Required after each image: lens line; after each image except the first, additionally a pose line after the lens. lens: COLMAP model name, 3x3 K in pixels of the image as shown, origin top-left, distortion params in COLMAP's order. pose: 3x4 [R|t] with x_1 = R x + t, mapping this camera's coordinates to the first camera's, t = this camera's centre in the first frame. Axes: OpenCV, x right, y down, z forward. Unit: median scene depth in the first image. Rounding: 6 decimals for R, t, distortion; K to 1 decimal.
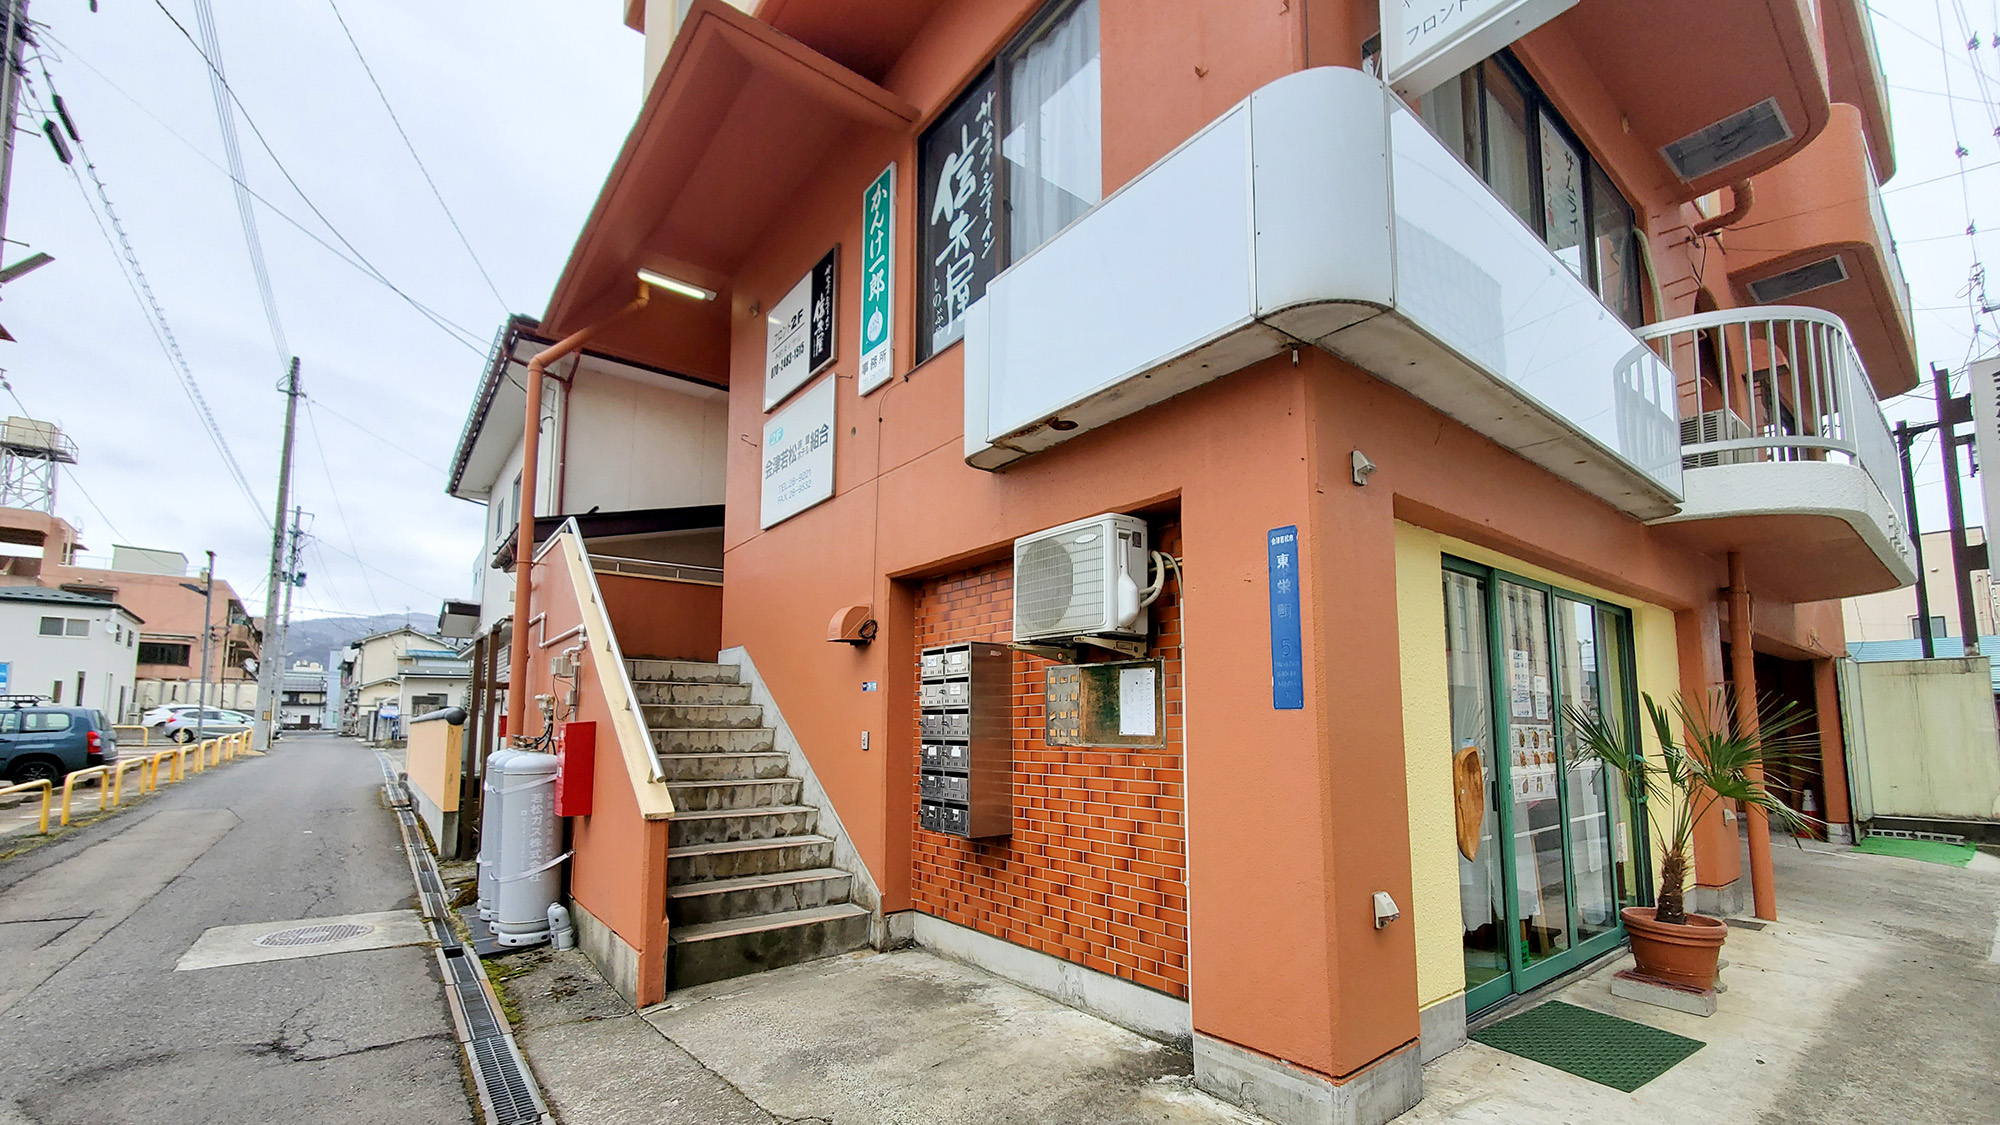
lens RADIAL K [[803.5, 0, 985.3], [0, 803.5, 648.8], [0, 0, 1]] dist [0.000376, -0.000147]
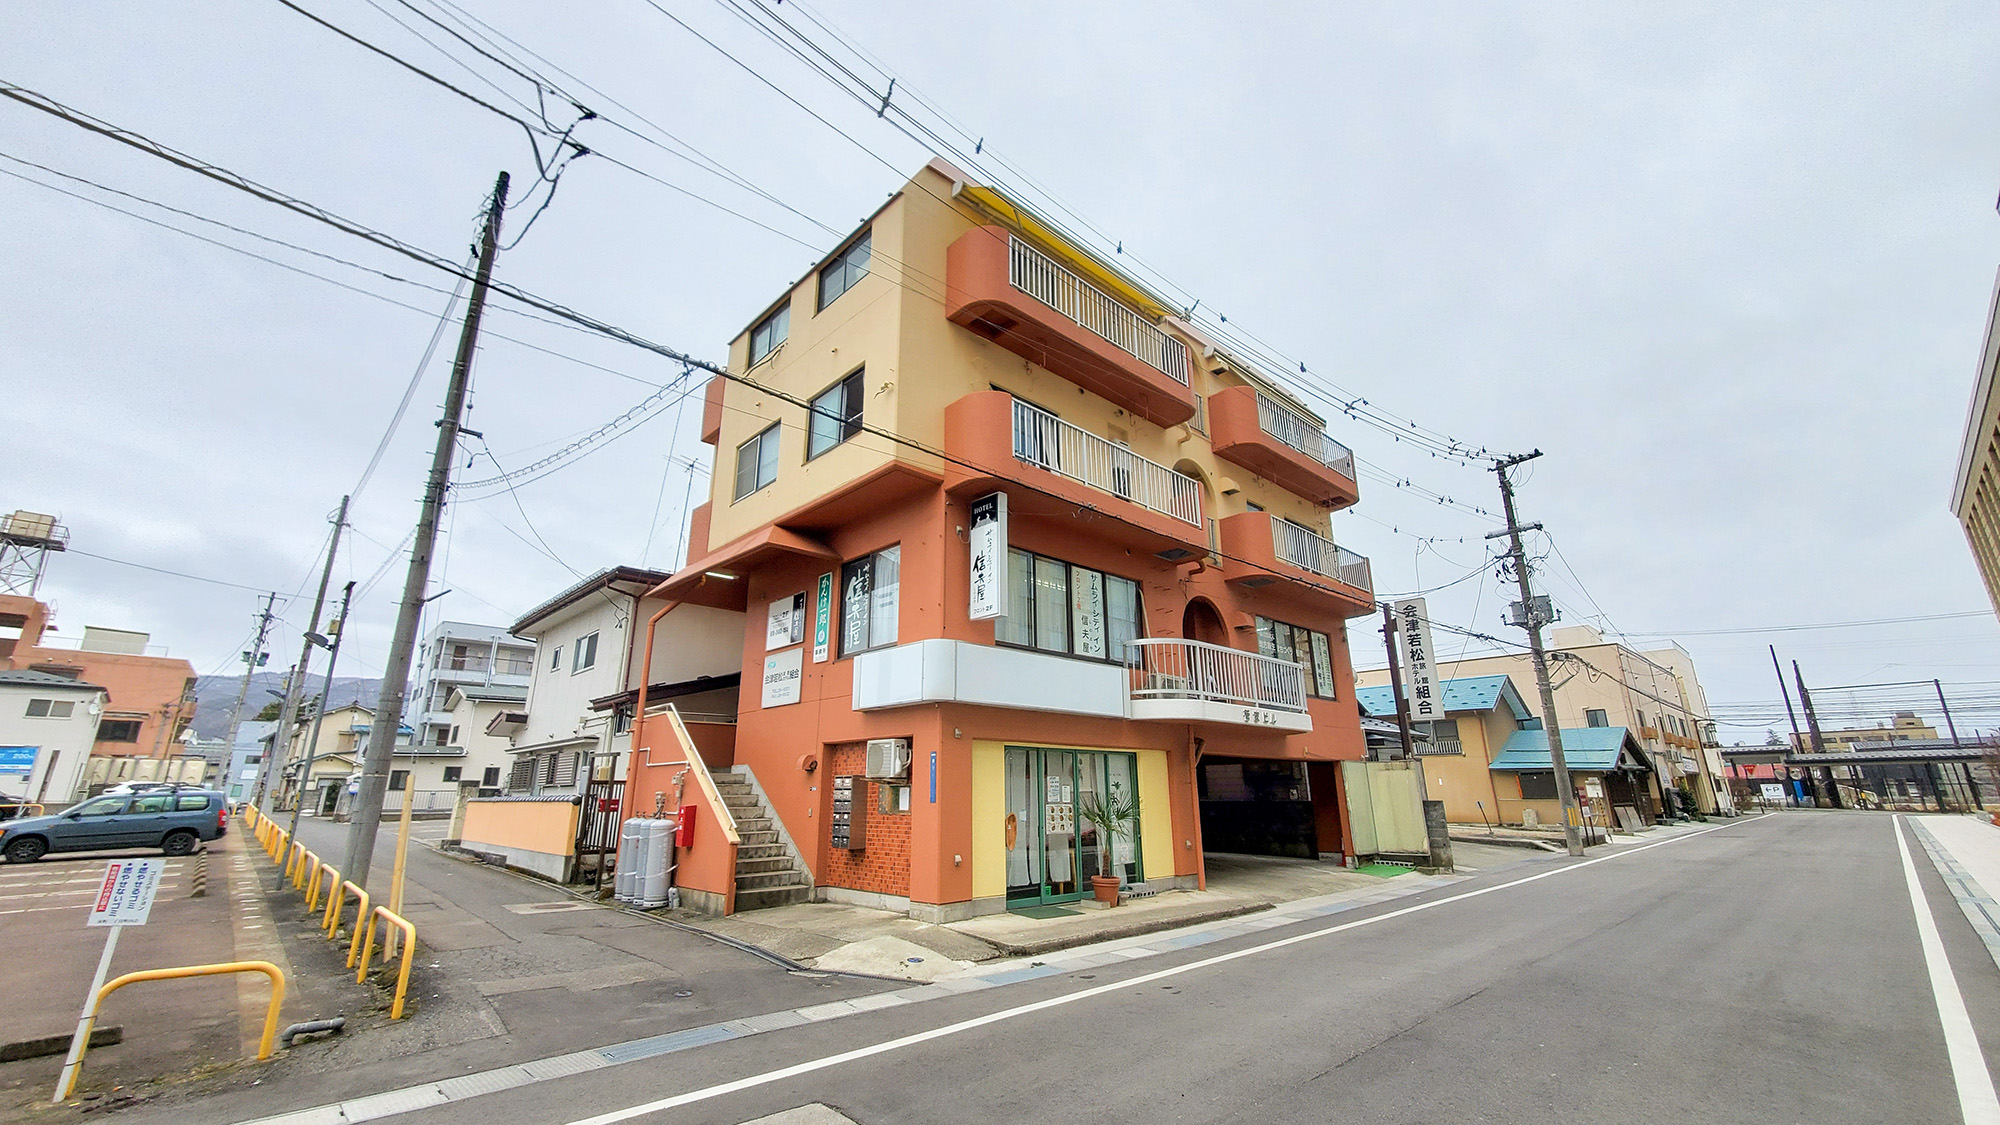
lens RADIAL K [[793.4, 0, 976.5], [0, 793.4, 542.0], [0, 0, 1]] dist [0.001241, -0.000050]
pose [[0.996488, 0.020084, 0.081294, 0.130527], [-0.002529, 0.977586, -0.210522, -0.169006], [-0.083700, 0.209577, 0.974203, -1.442904]]
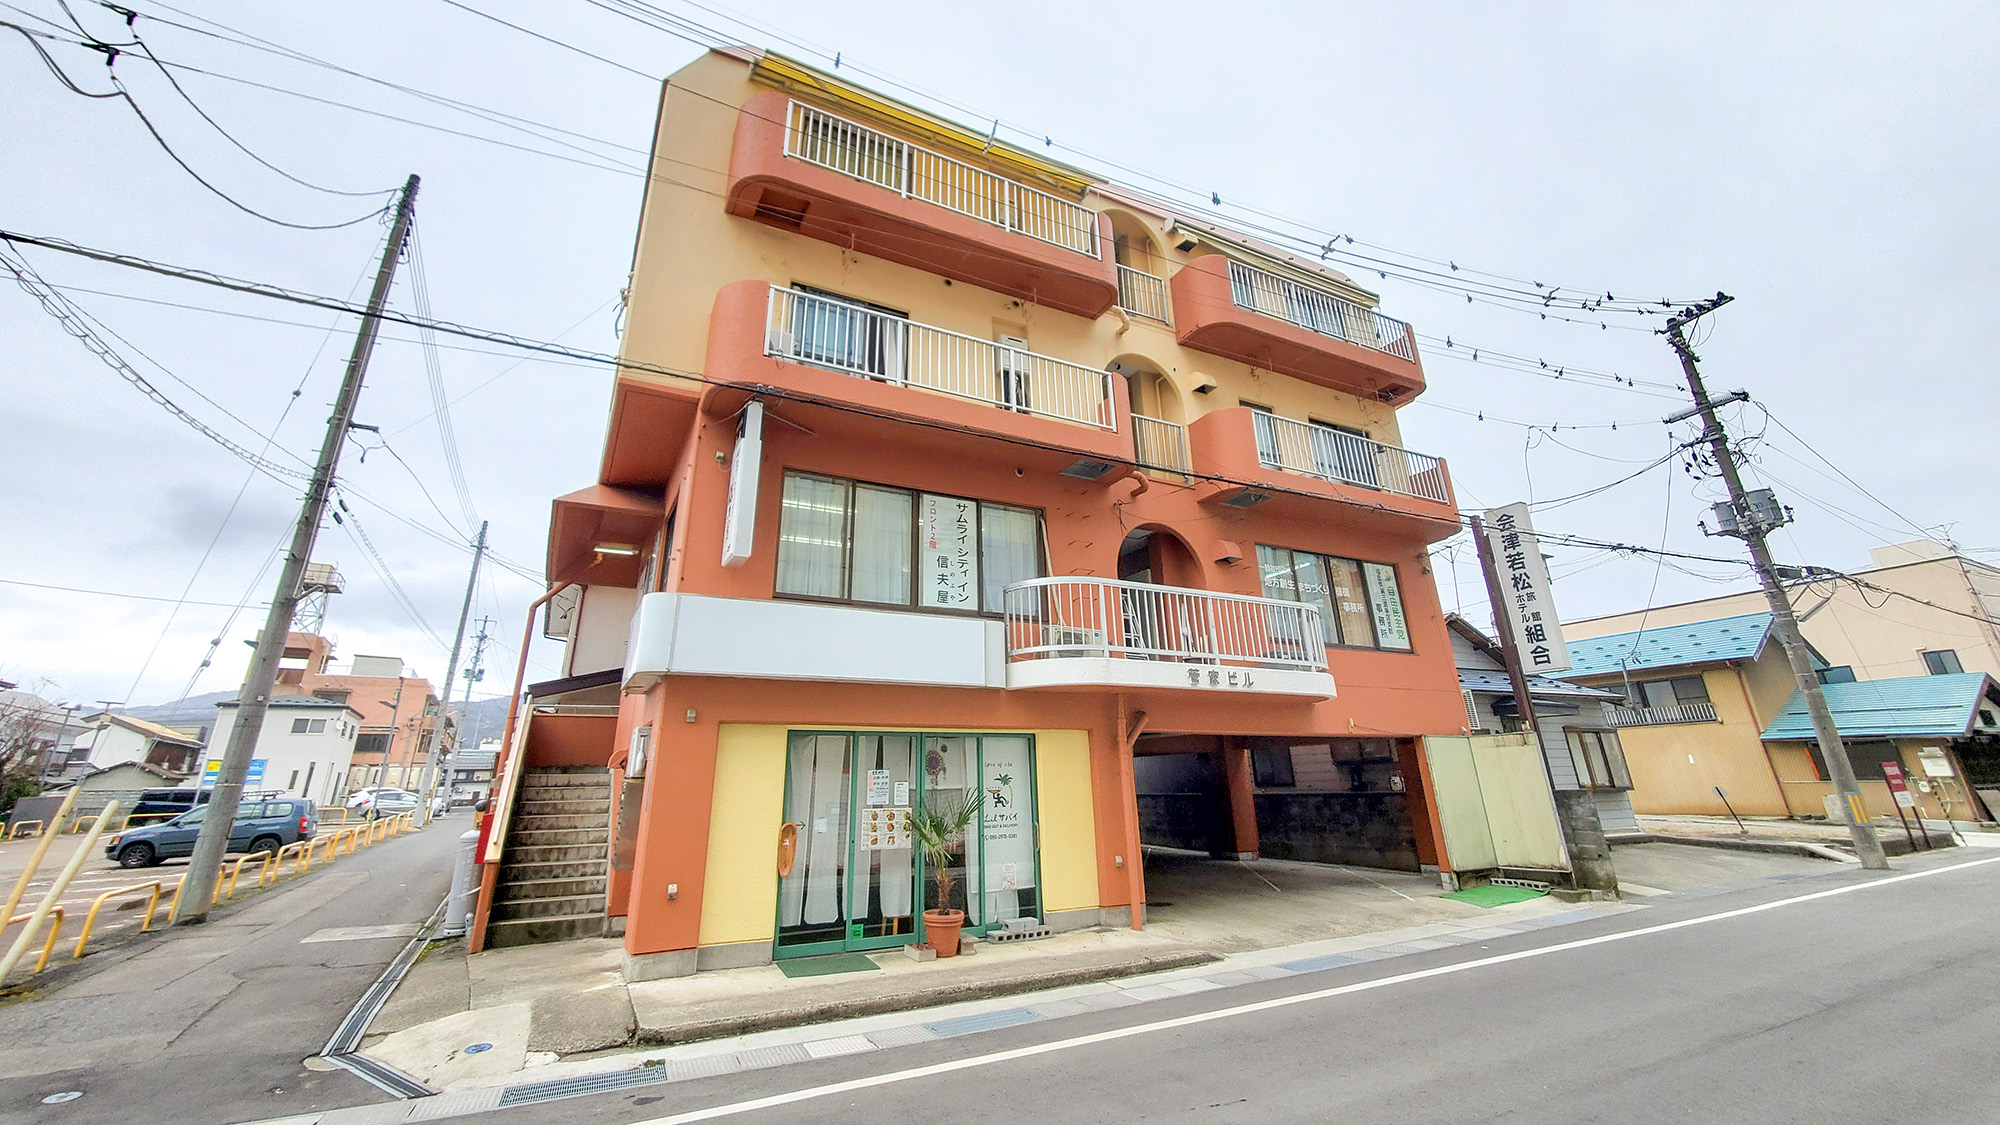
lens RADIAL K [[785.0, 0, 975.3], [0, 785.0, 475.2], [0, 0, 1]] dist [0.000255, -0.000151]
pose [[0.983927, -0.085879, -0.156567, 1.032977], [0.038953, 0.958871, -0.281158, -0.119178], [0.174273, 0.270540, 0.946804, -0.863134]]
